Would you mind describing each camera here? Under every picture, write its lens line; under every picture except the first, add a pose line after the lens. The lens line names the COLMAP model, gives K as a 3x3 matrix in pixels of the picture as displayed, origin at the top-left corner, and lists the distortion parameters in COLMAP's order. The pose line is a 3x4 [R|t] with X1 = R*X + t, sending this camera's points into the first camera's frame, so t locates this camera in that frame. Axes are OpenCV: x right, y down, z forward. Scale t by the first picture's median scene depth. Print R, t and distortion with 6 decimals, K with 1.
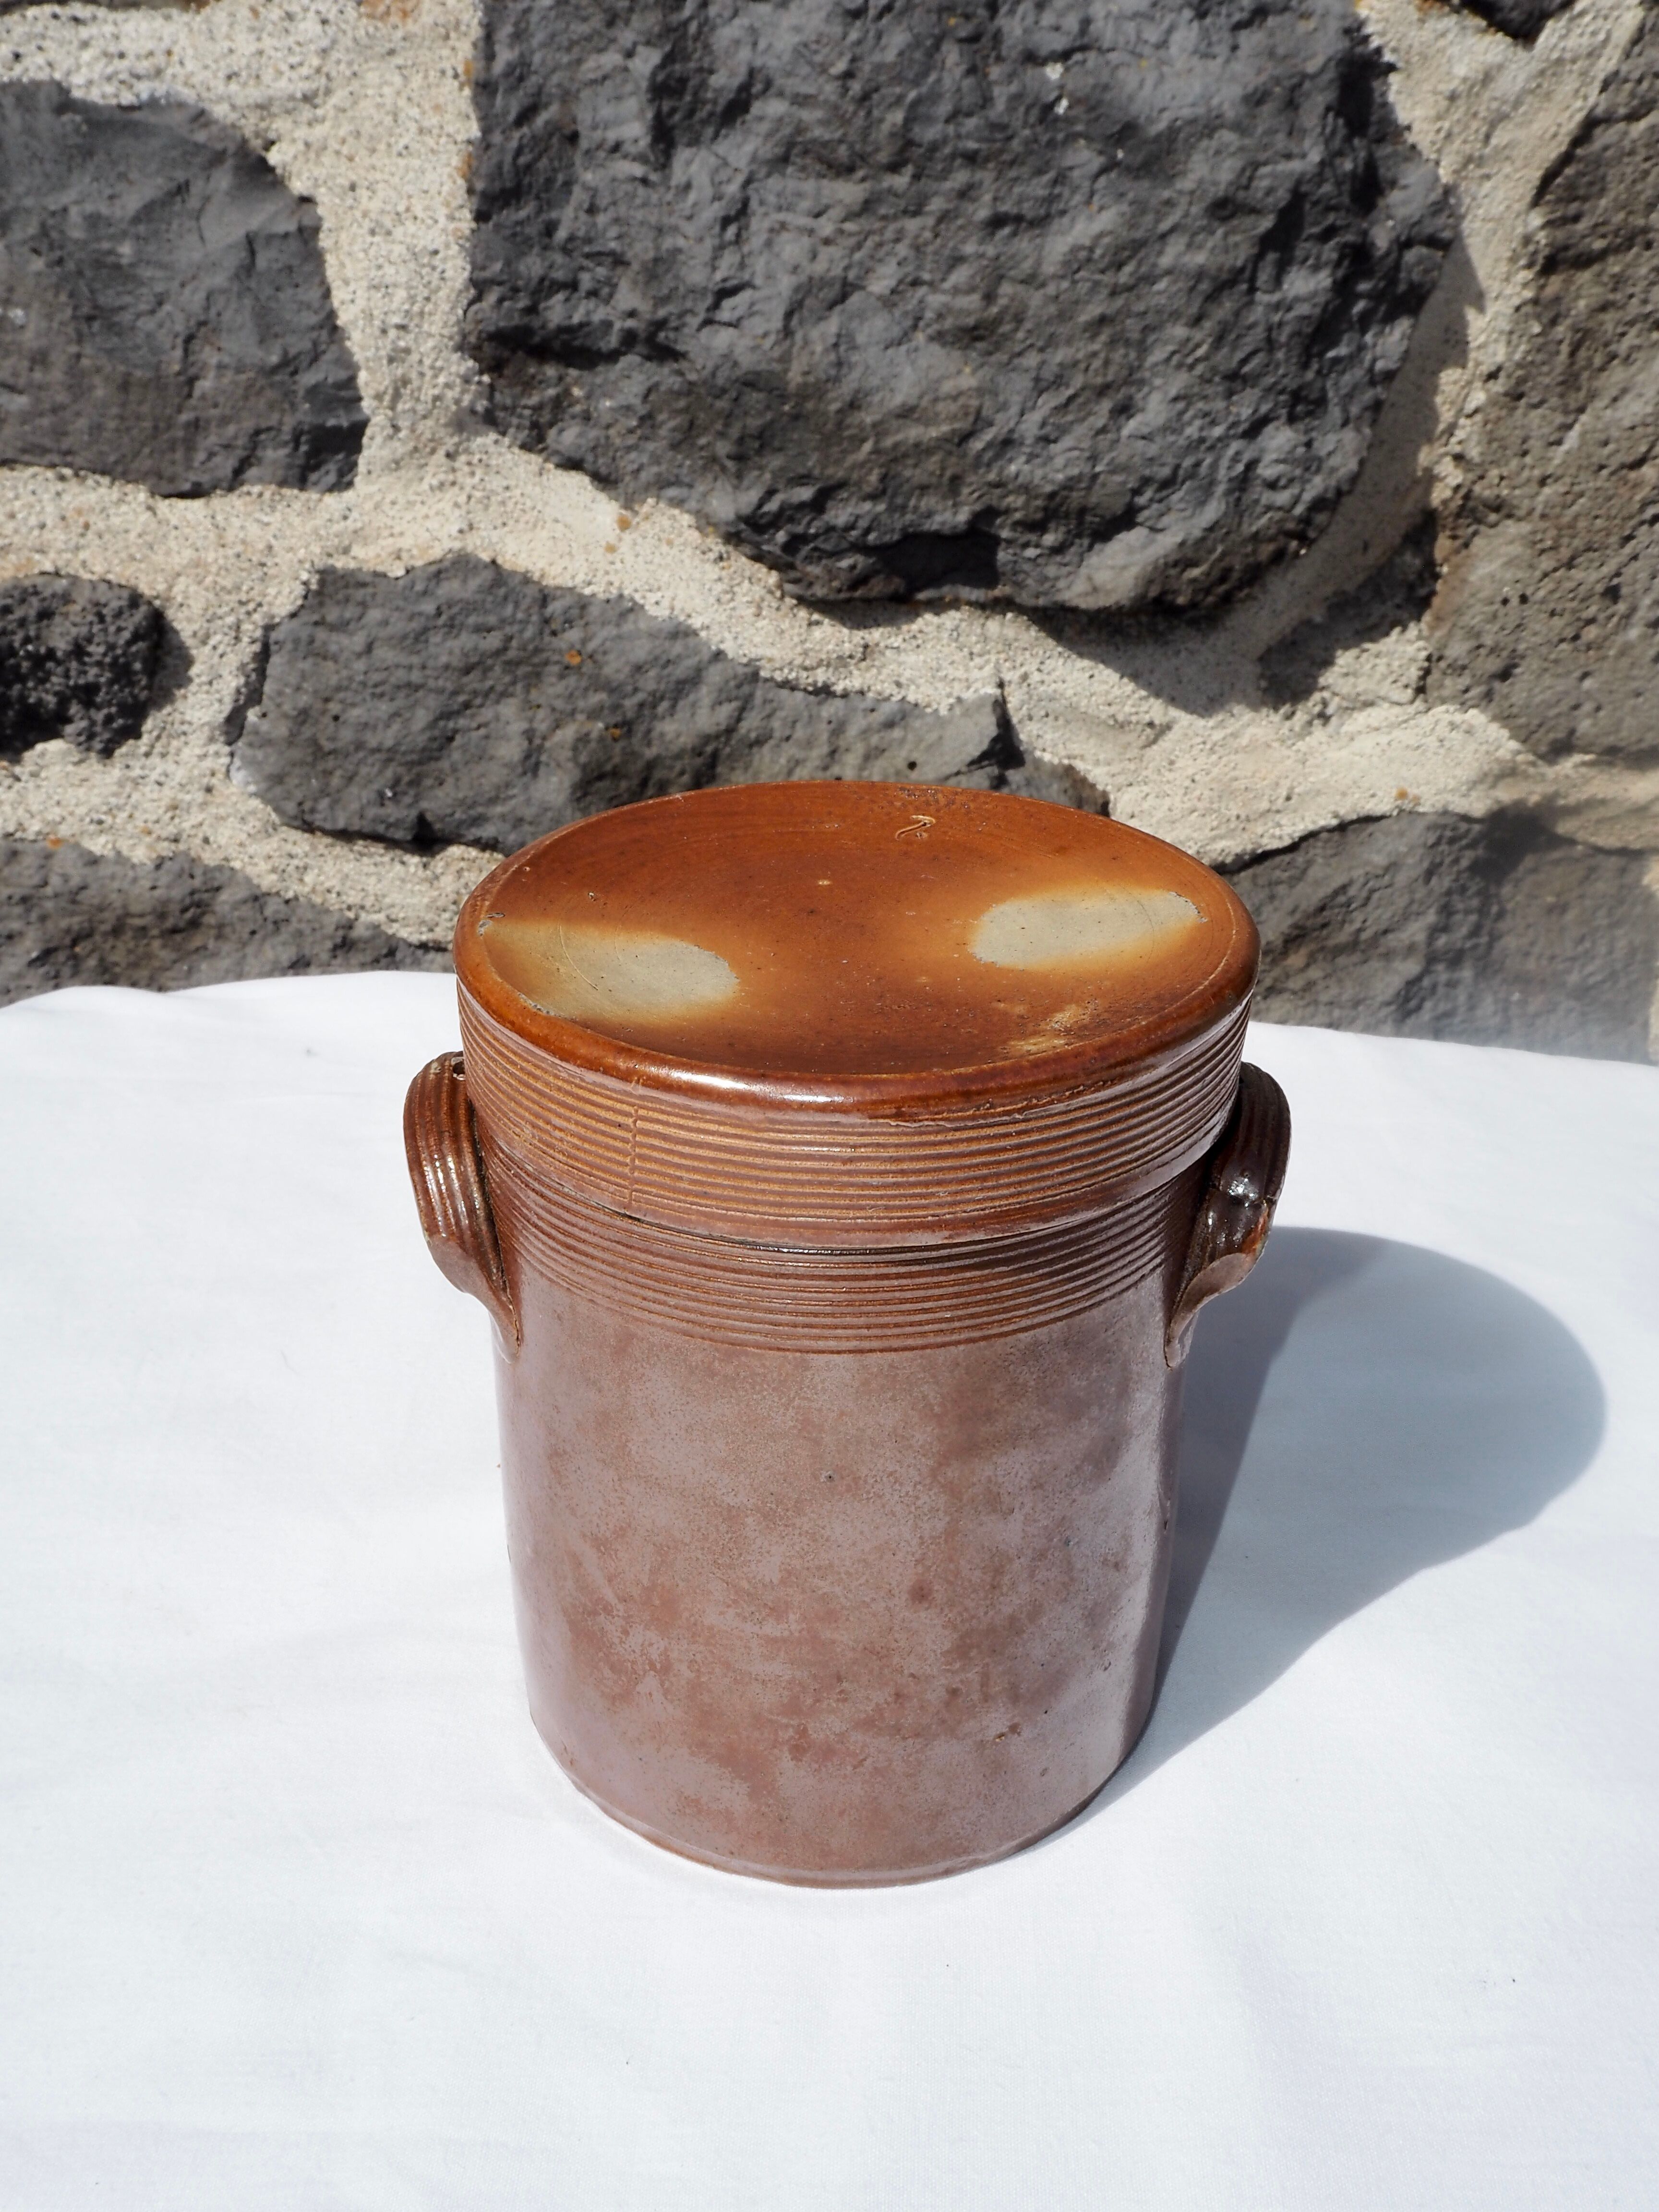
lens RADIAL K [[2370.1, 0, 825.7], [0, 2370.1, 1070.5], [0, 0, 1]] dist [0.058824, 0.000000]
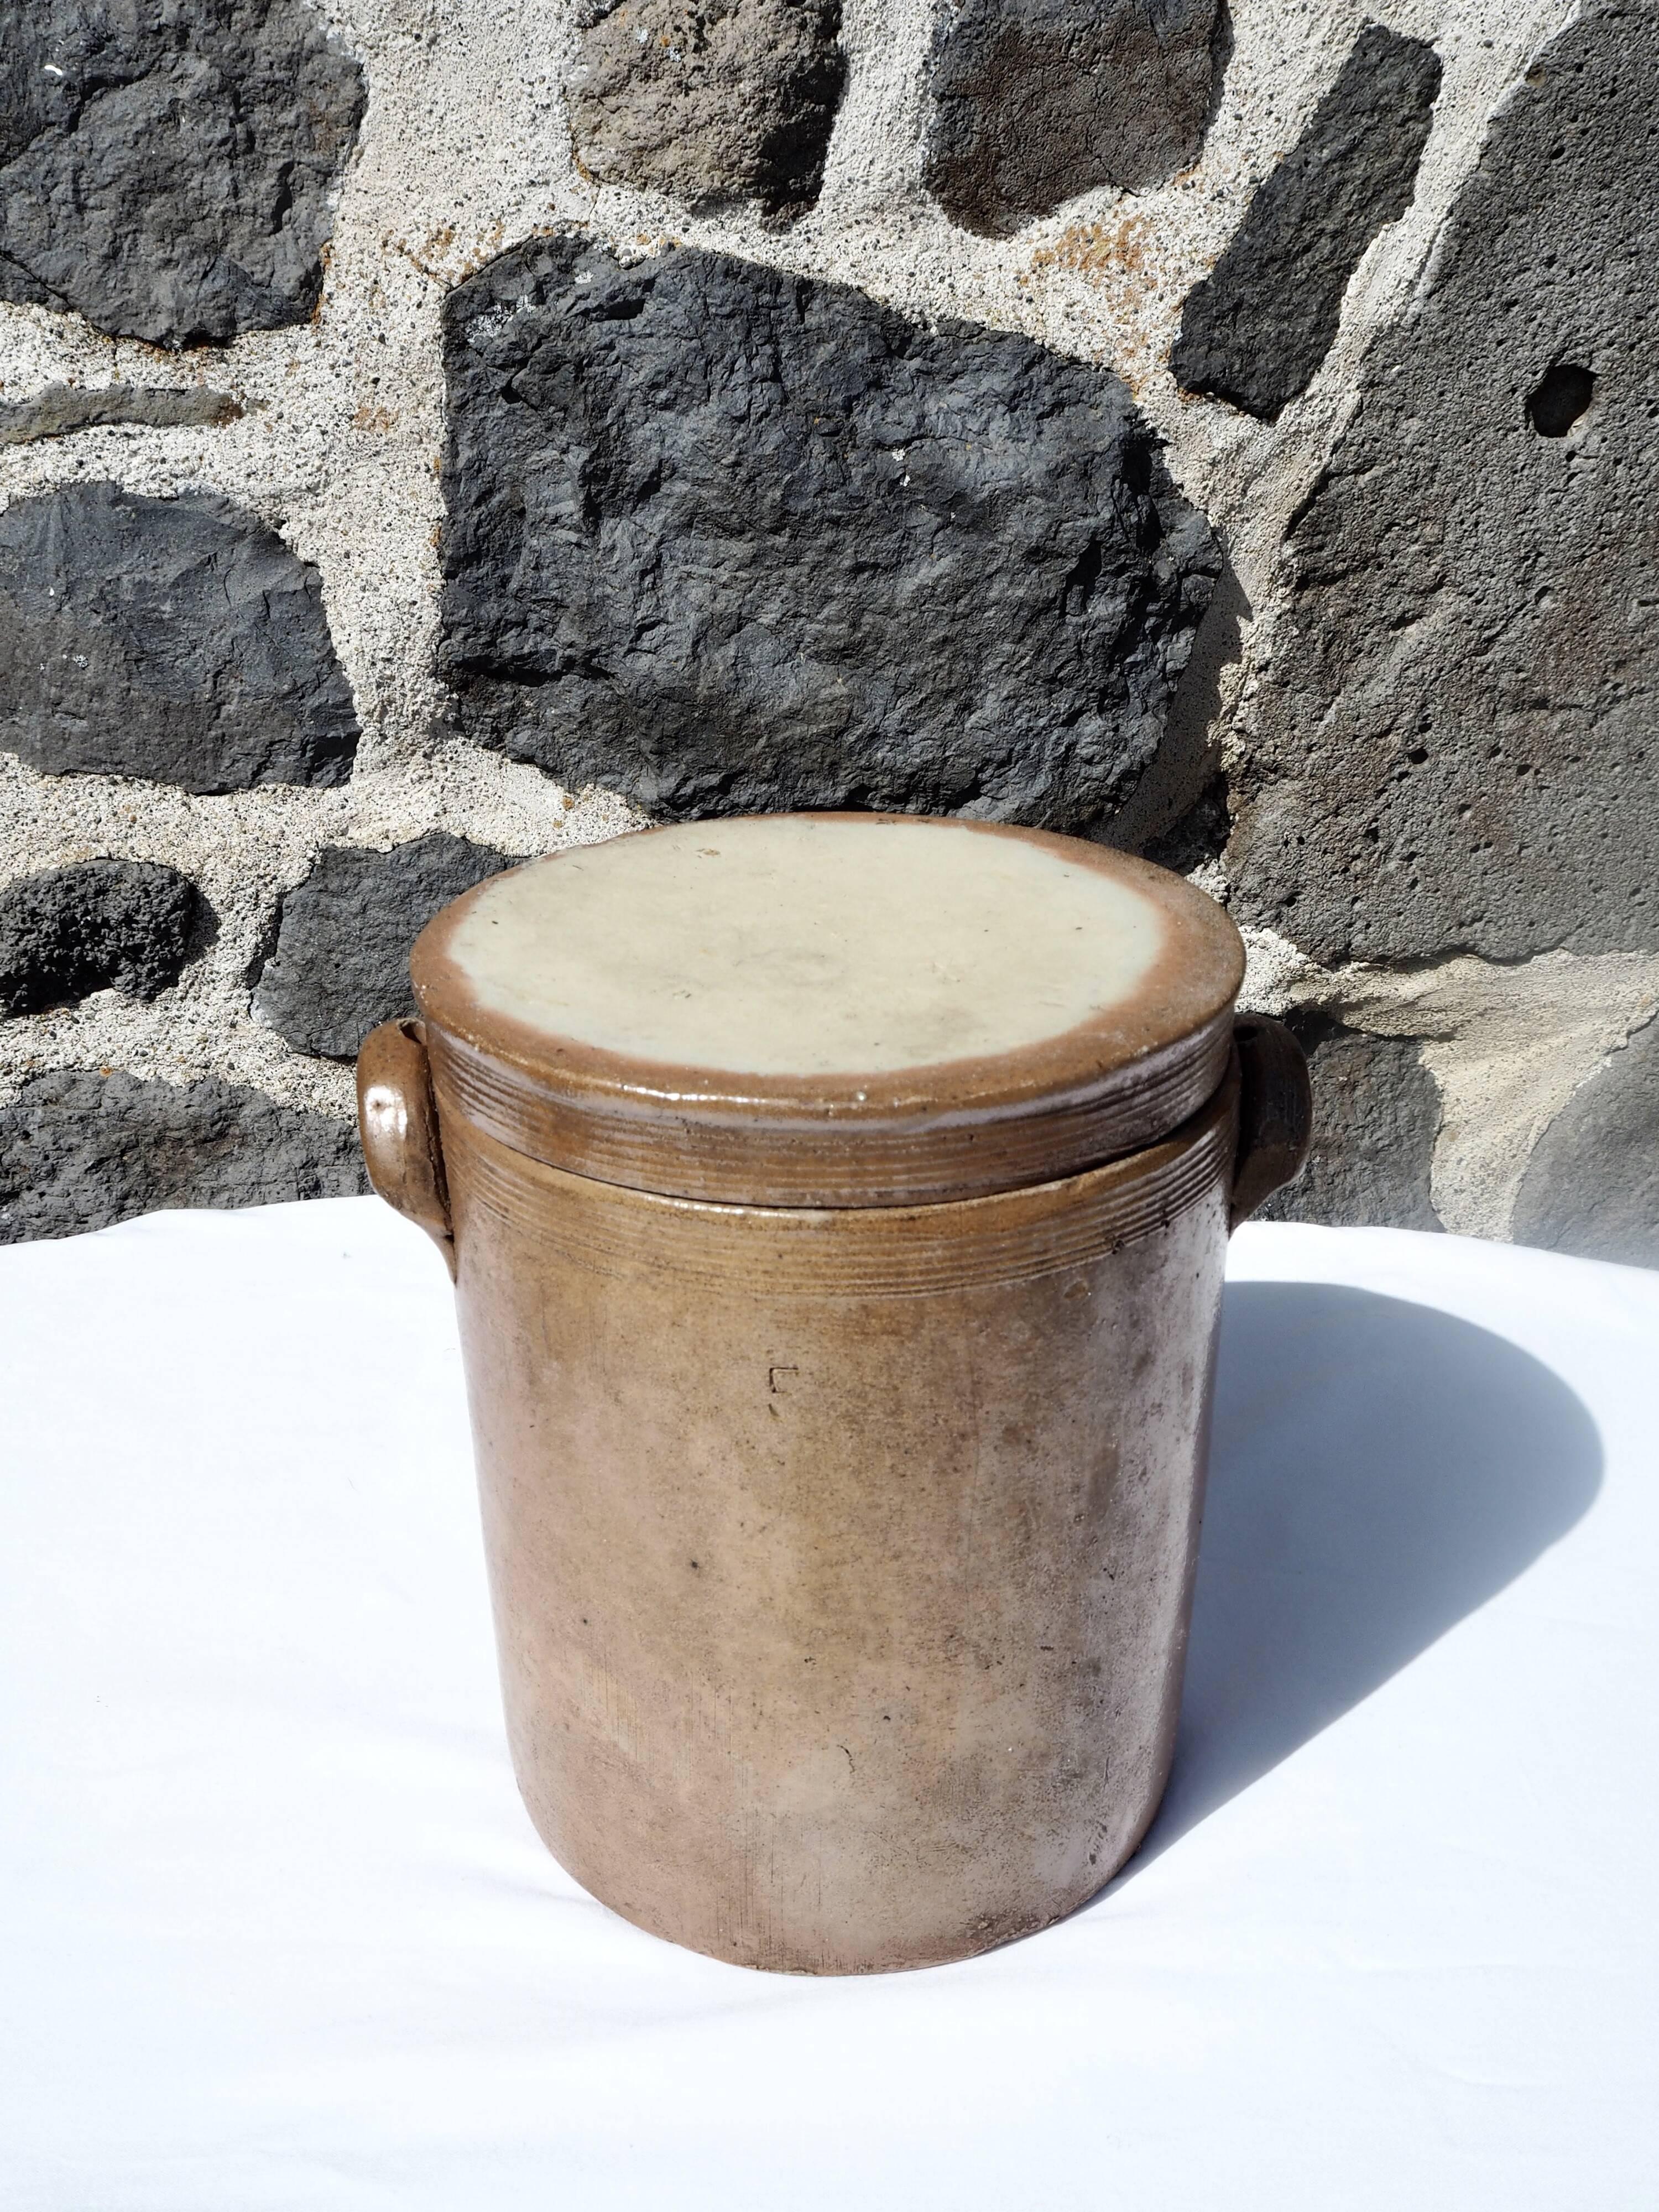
lens RADIAL K [[2370.1, 0, 809.3], [0, 2370.1, 1087.2], [0, 0, 1]] dist [0.058824, 0.000000]
pose [[0.999552, -0.027610, 0.011559, 0.023198], [0.028073, 0.998722, -0.042015, -0.028596], [-0.010384, 0.042321, 0.999050, -0.238949]]
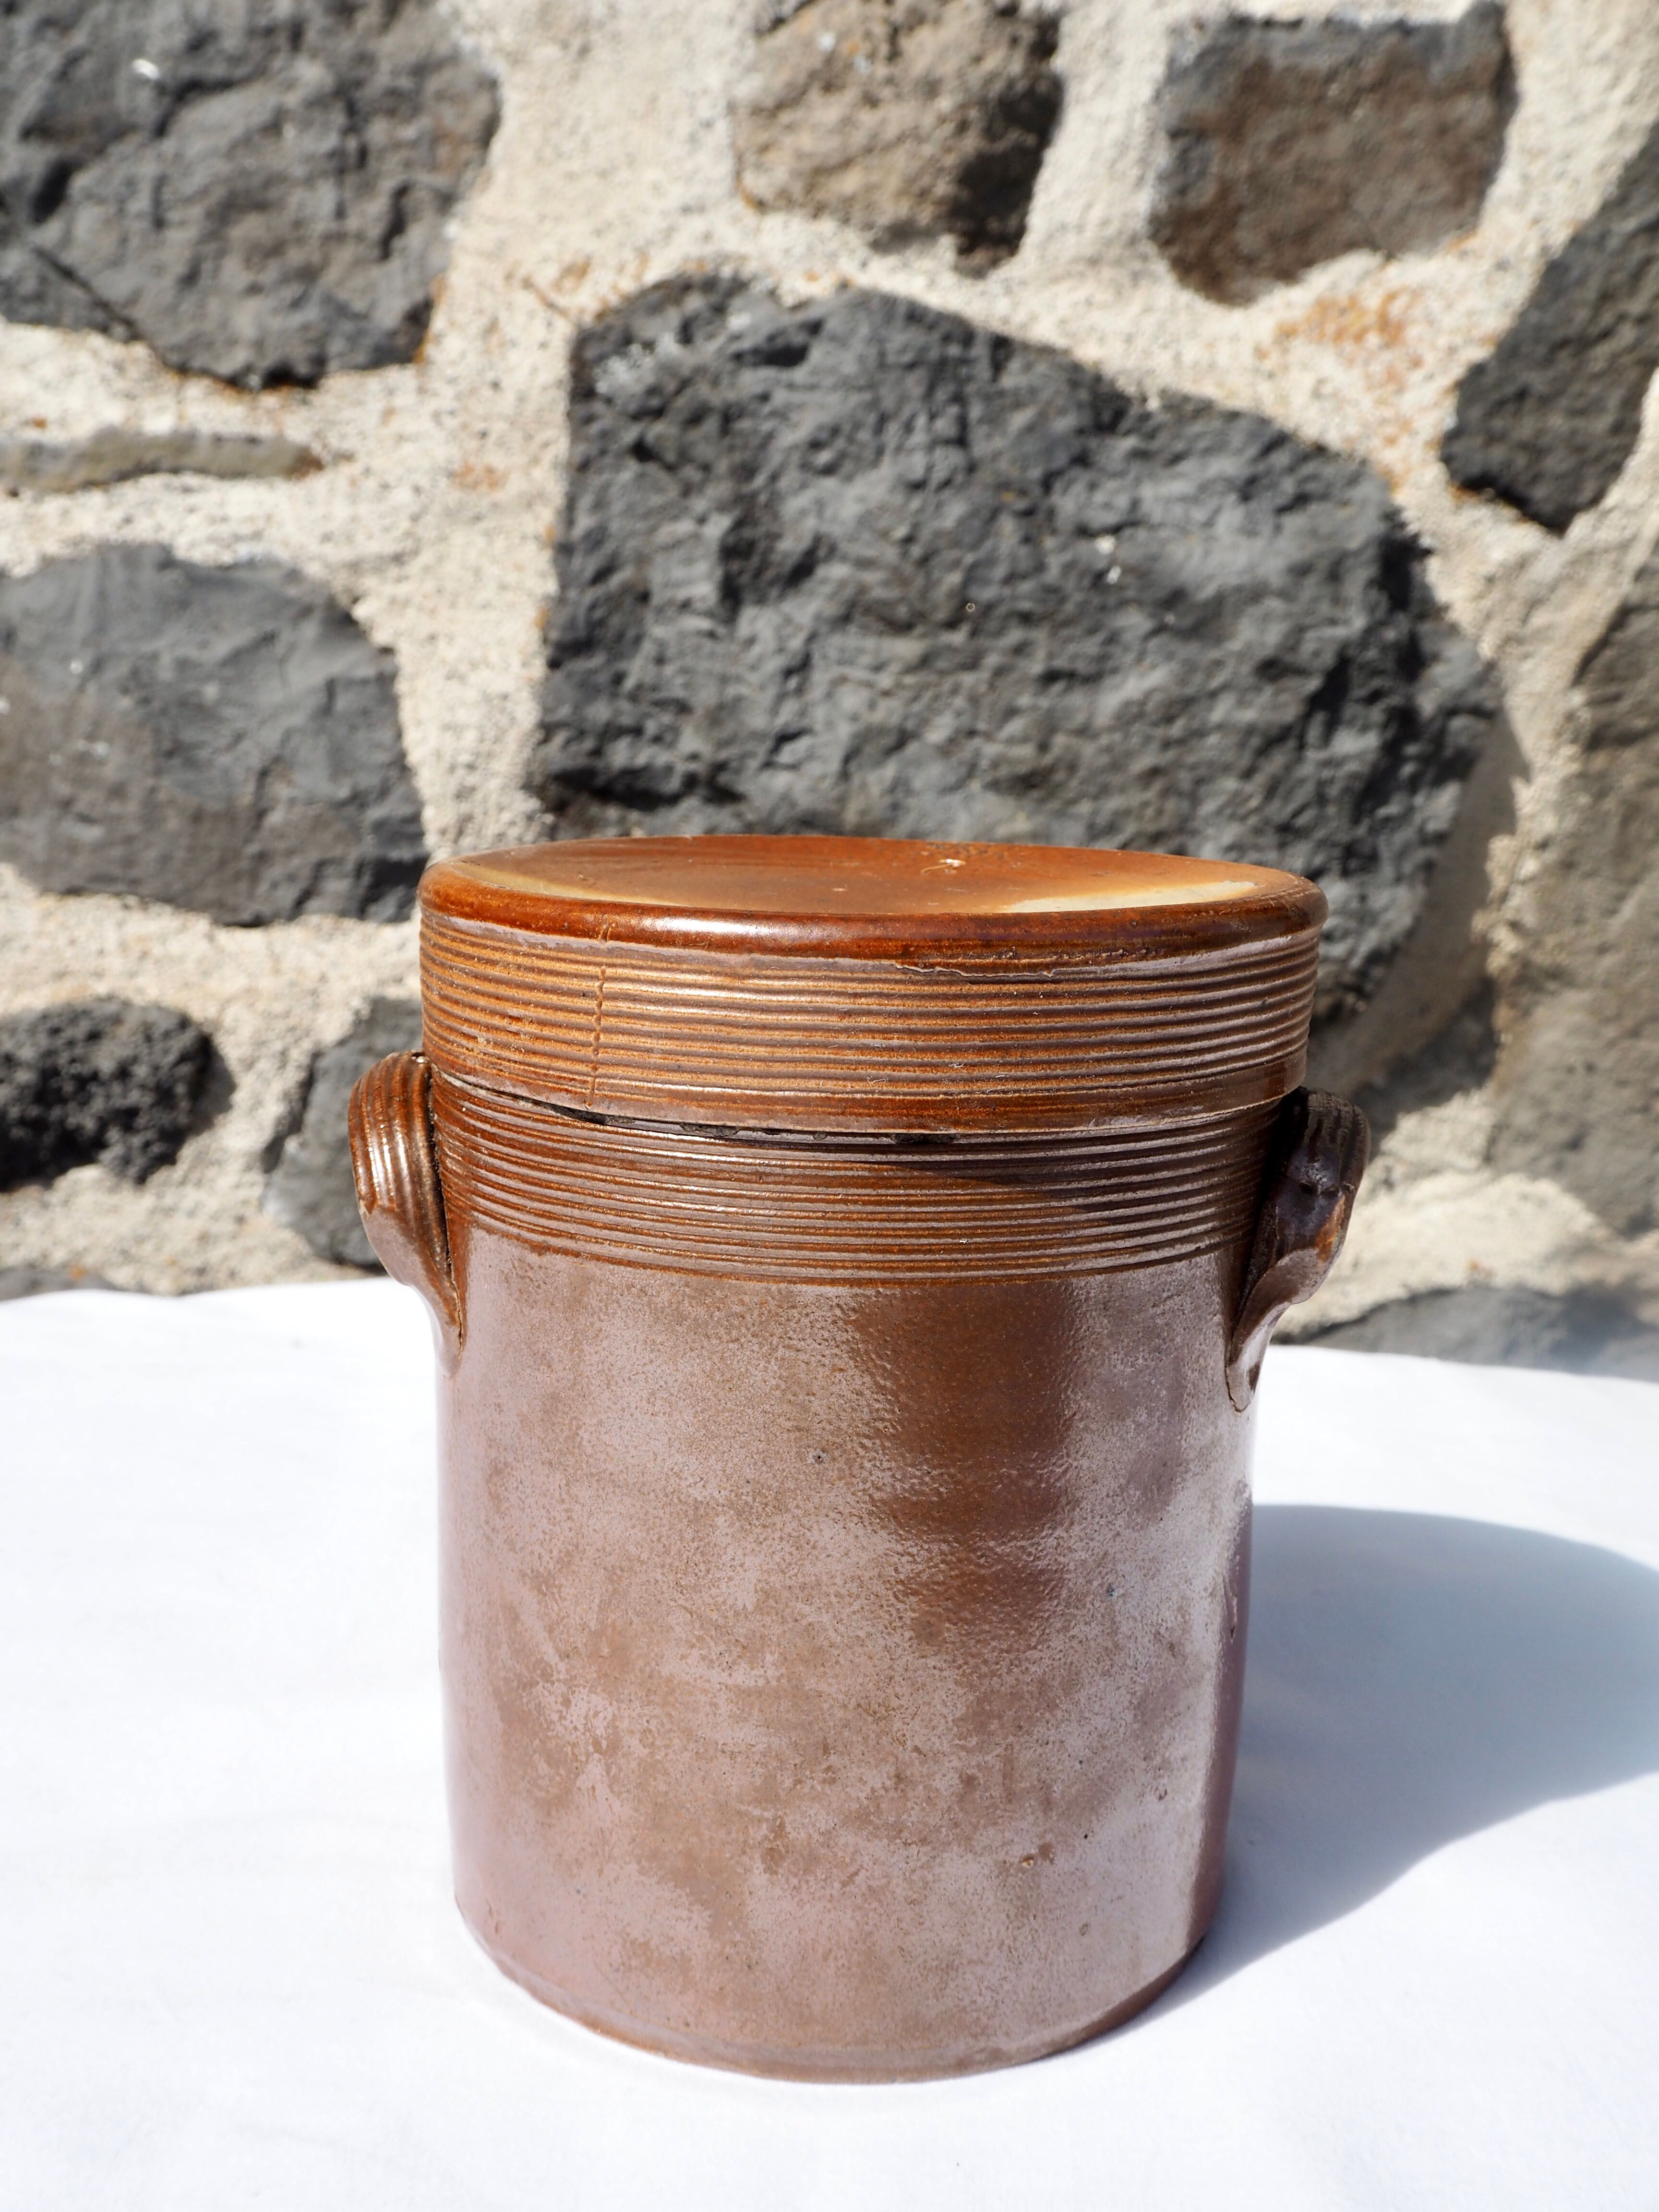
lens RADIAL K [[2370.1, 0, 831.6], [0, 2370.1, 1105.2], [0, 0, 1]] dist [0.058824, 0.000000]
pose [[0.999365, 0.021821, -0.028162, 0.009828], [-0.028653, 0.962055, -0.271345, 0.101424], [0.021172, 0.271980, 0.962070, 0.059933]]
